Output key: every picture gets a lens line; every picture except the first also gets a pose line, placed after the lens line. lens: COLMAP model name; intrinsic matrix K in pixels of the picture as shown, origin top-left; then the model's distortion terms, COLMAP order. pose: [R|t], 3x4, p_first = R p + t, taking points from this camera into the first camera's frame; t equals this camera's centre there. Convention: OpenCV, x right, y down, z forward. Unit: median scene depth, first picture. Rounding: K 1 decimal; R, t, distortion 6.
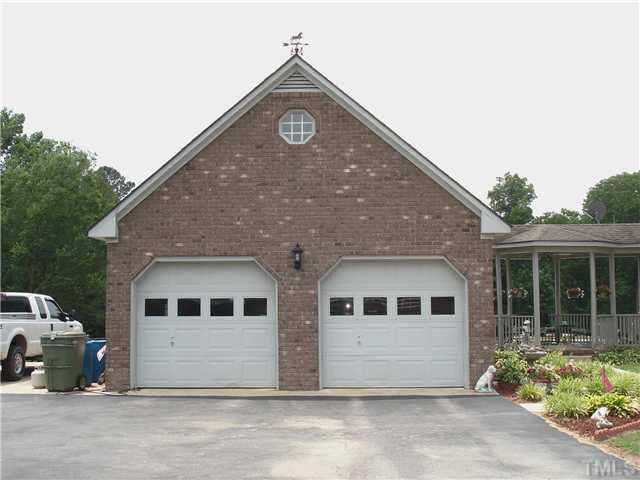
lens RADIAL K [[712.4, 0, 320.0], [0, 712.4, 240.0], [0, 0, 1]] dist [-0.086984, 0.010701]
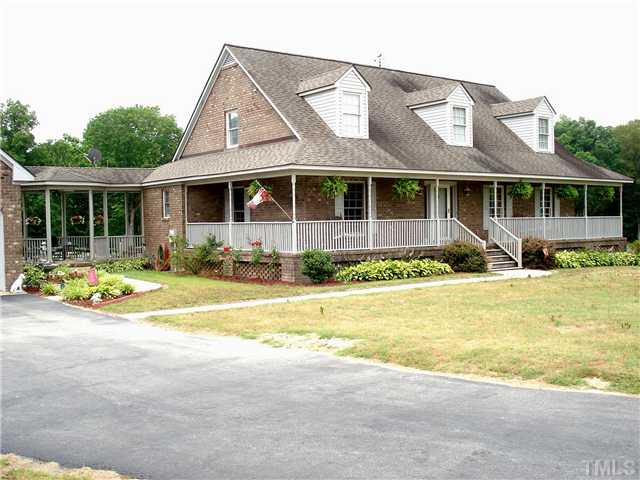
lens RADIAL K [[712.4, 0, 320.0], [0, 712.4, 240.0], [0, 0, 1]] dist [-0.086984, 0.010701]
pose [[0.776121, -0.032204, 0.629761, -0.122385], [-0.037543, 0.994564, 0.097127, -0.034793], [-0.629465, -0.099026, 0.770693, -0.316773]]
